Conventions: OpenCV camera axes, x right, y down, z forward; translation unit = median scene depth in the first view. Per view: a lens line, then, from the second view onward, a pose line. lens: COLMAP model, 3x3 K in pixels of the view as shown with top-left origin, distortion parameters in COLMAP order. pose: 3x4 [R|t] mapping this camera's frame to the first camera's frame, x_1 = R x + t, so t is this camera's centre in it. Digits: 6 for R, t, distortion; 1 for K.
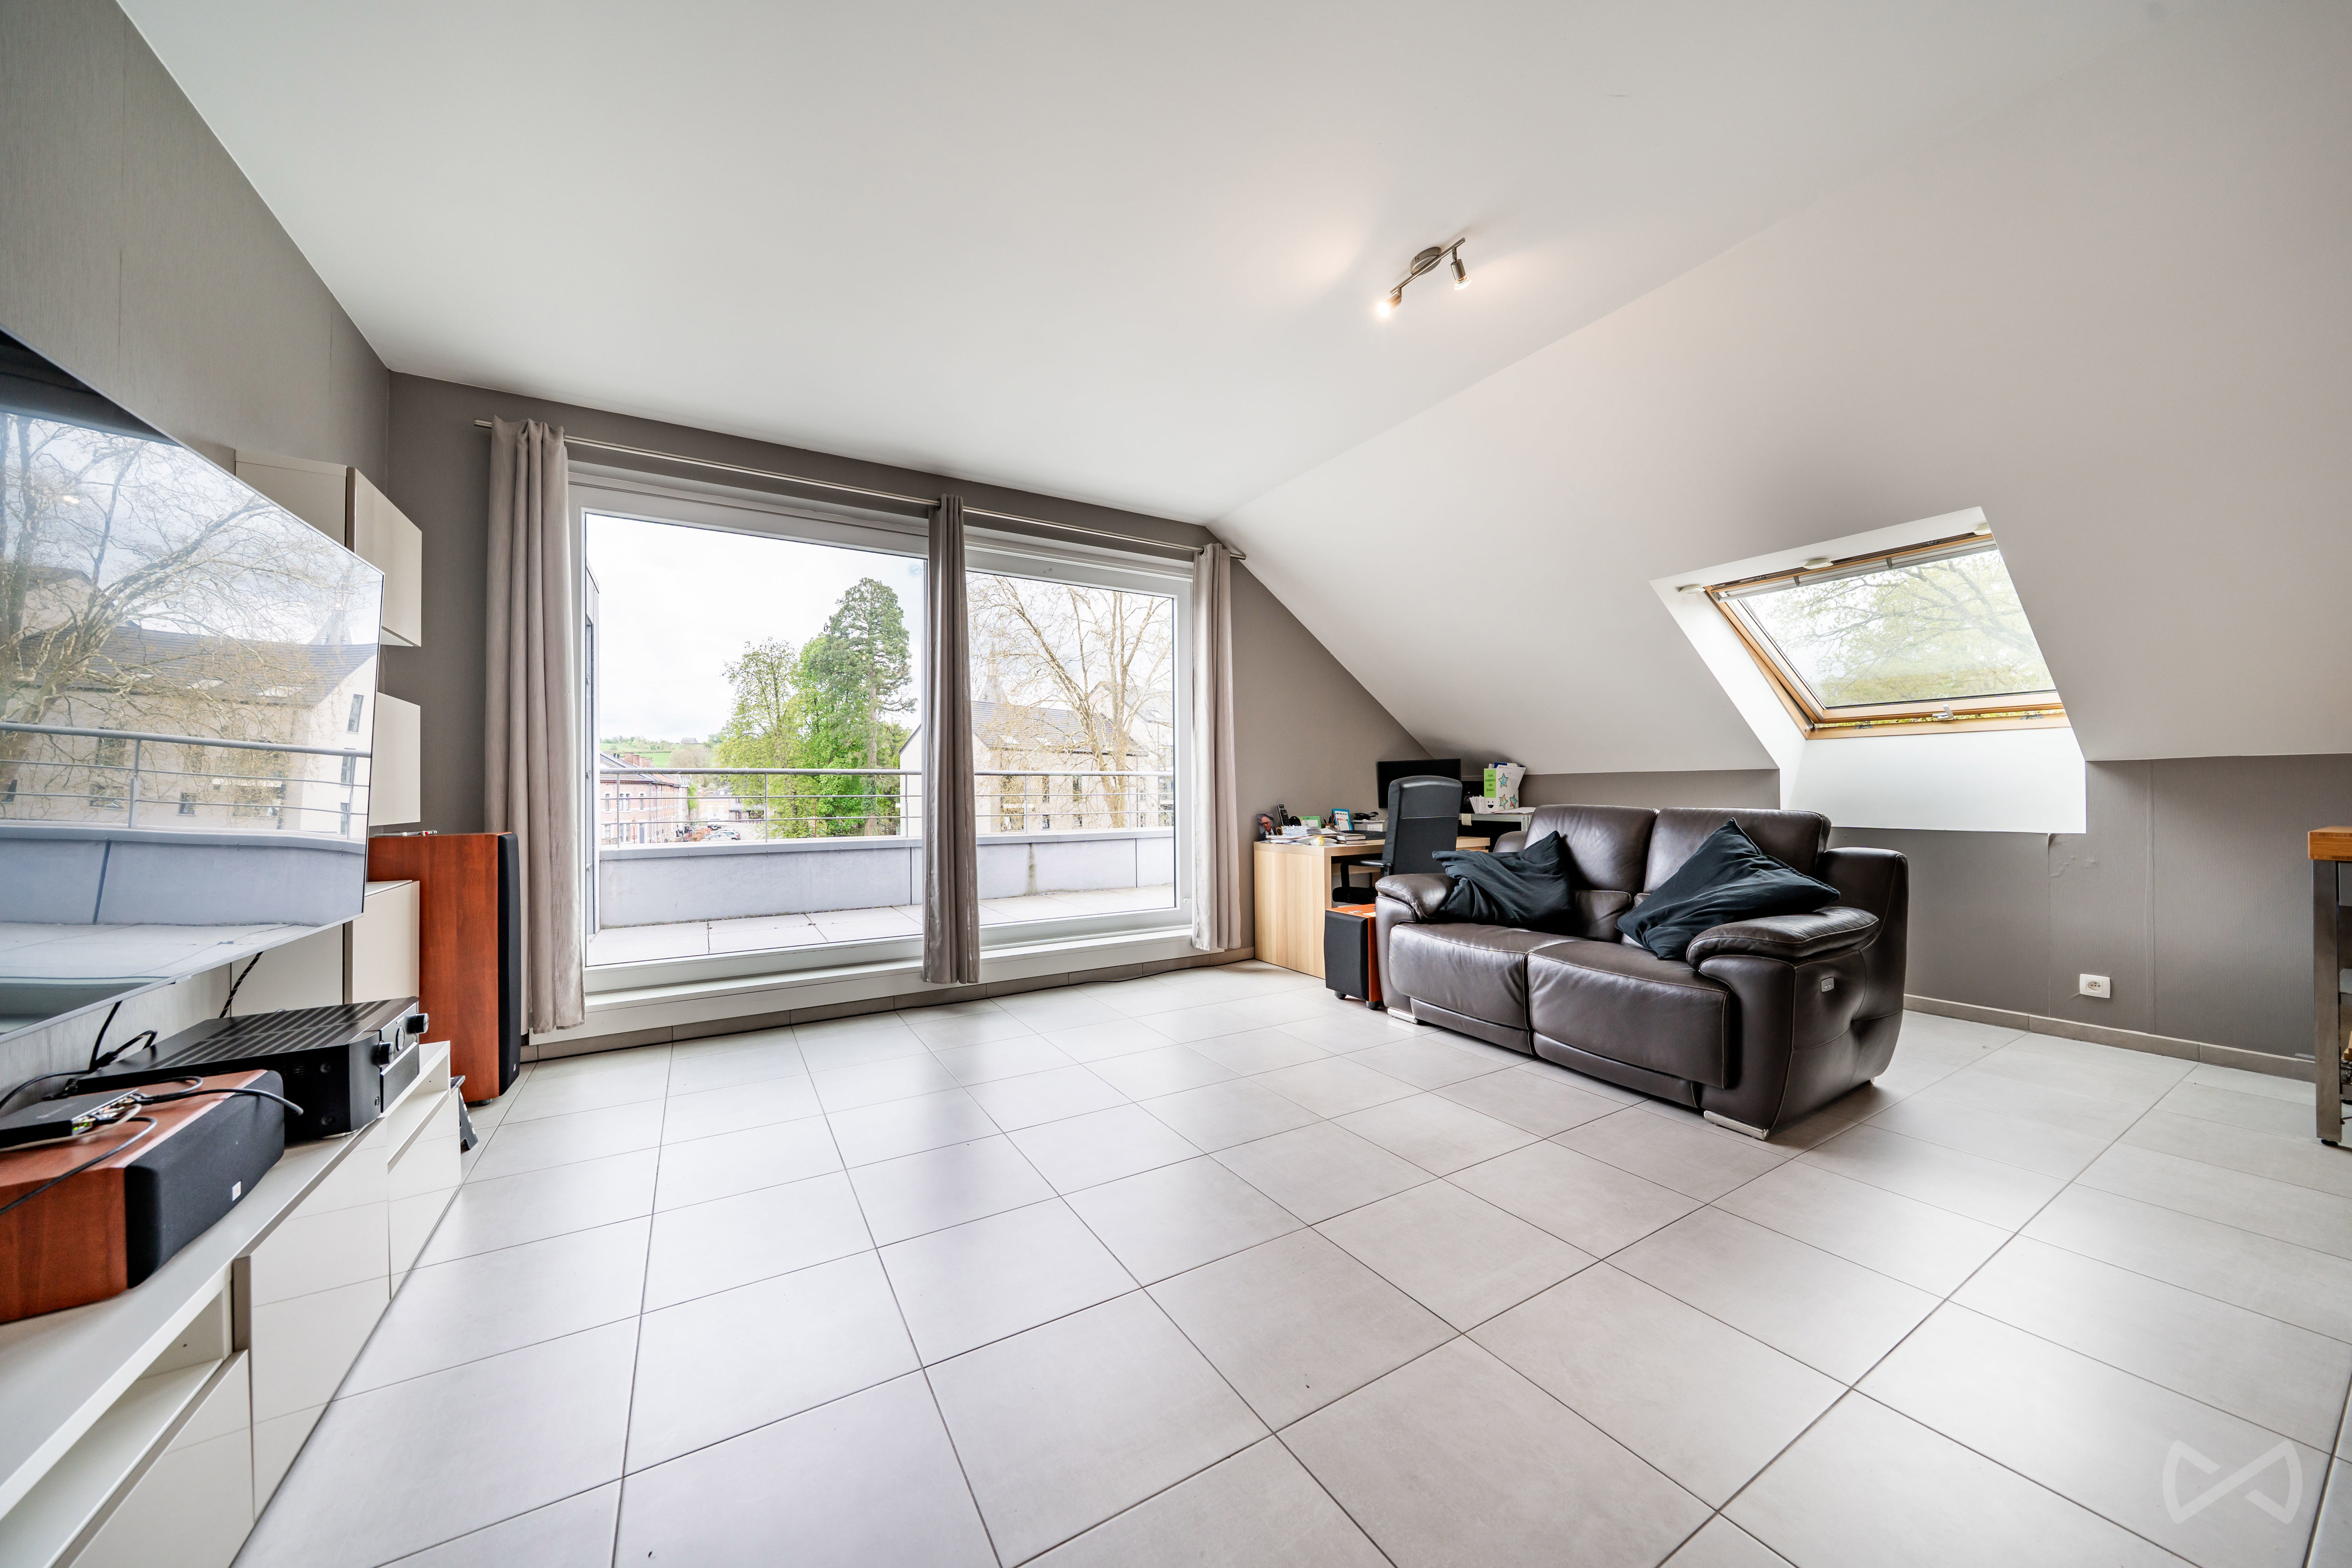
lens RADIAL K [[805.9, 0, 1184.7], [0, 805.9, 784.4], [0, 0, 1]] dist [-0.005221, -0.000131]
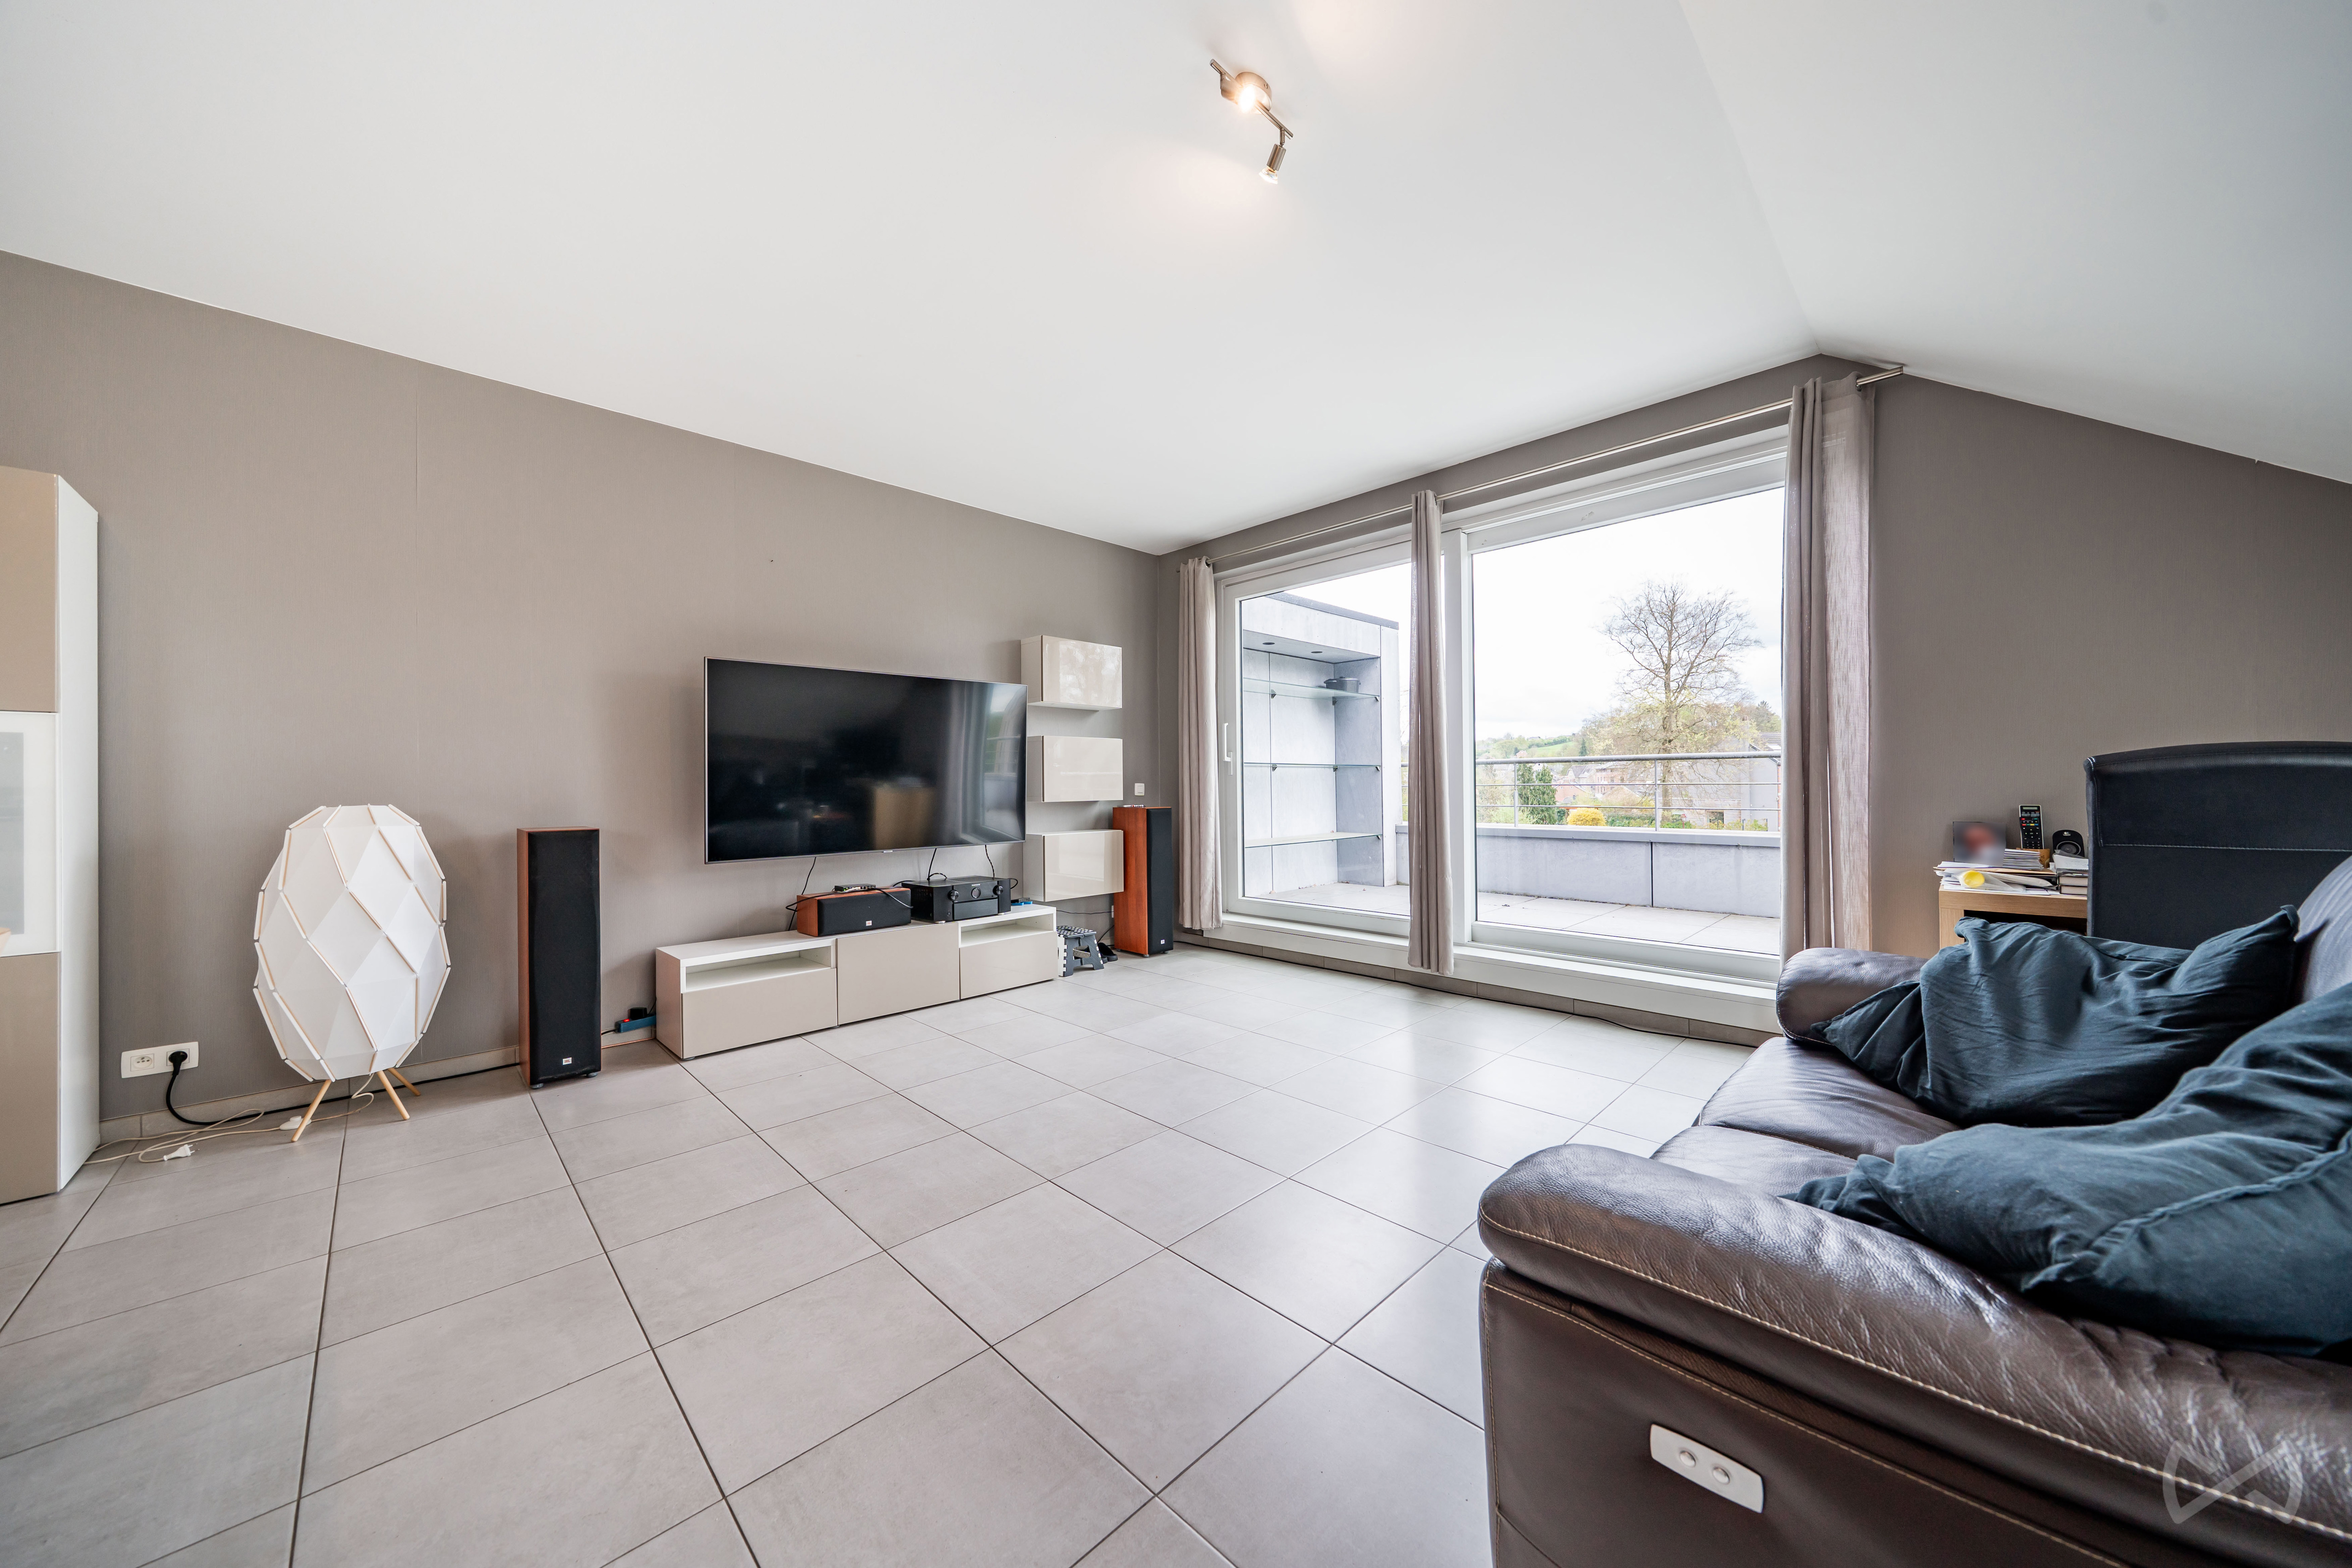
lens RADIAL K [[805.9, 0, 1184.7], [0, 805.9, 784.4], [0, 0, 1]] dist [-0.005221, -0.000131]
pose [[0.242511, 0.006008, -0.970130, 0.635368], [0.016356, 0.999813, 0.010281, -0.003929], [0.970011, -0.018360, 0.242368, 0.458848]]
